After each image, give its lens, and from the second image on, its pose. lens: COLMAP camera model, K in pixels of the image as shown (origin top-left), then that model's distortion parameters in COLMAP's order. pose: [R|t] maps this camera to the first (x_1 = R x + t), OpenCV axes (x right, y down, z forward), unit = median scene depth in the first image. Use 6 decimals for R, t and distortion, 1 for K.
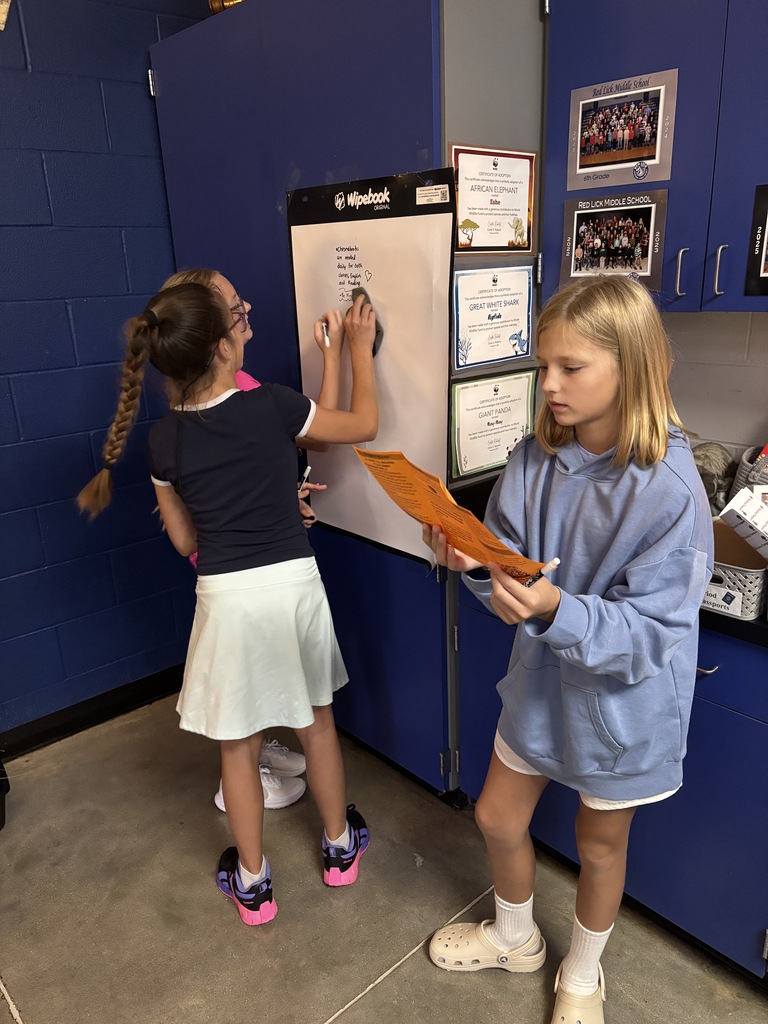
lens RADIAL K [[769.9, 0, 383.4], [0, 769.9, 512.5], [0, 0, 1]] dist [0.013840, -0.007931]
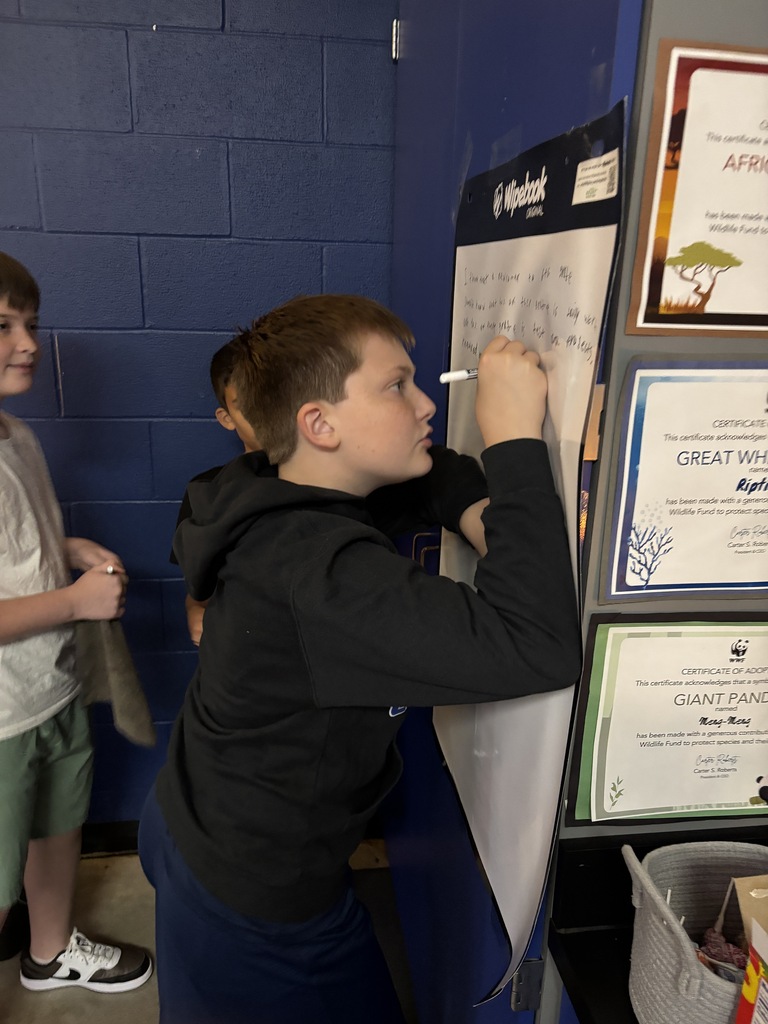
lens RADIAL K [[769.9, 0, 384.5], [0, 769.9, 513.5], [0, 0, 1]] dist [0.013840, -0.007931]
pose [[0.817194, 0.218827, -0.533206, 0.207758], [-0.230475, 0.972005, 0.045683, -0.218855], [0.528275, 0.085558, 0.844751, 0.572695]]
